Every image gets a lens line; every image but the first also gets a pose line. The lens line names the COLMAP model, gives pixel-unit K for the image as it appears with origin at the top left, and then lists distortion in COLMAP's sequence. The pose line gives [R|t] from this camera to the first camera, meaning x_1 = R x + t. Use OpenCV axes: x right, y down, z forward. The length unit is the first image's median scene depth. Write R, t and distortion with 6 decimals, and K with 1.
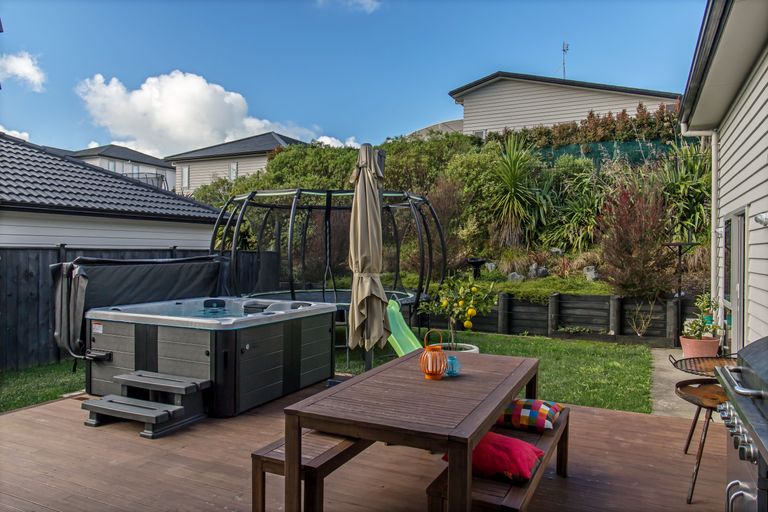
lens RADIAL K [[537.5, 0, 384.0], [0, 537.5, 256.0], [0, 0, 1]] dist [-0.003566, -0.000459]
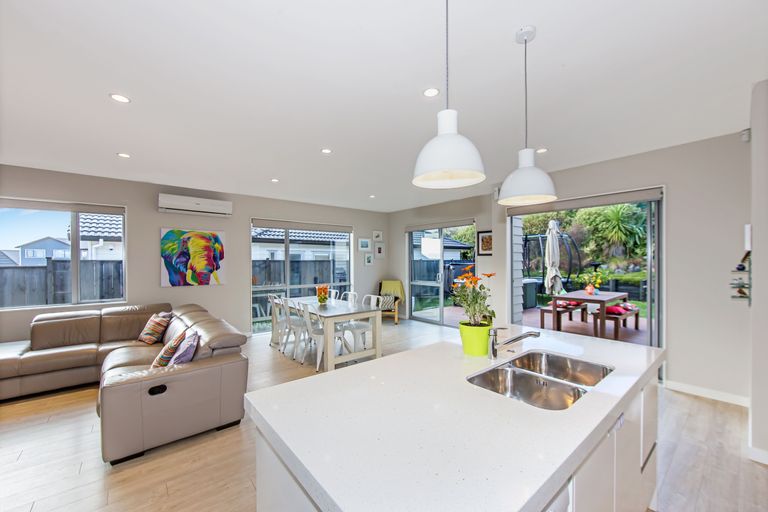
lens RADIAL K [[301.6, 0, 395.0], [0, 301.6, 262.2], [0, 0, 1]] dist [0.000376, 0.000033]
pose [[0.919375, -0.013074, -0.393164, -0.068796], [0.011111, 0.999912, -0.007268, 0.002784], [0.393224, 0.002314, 0.919440, -0.300025]]
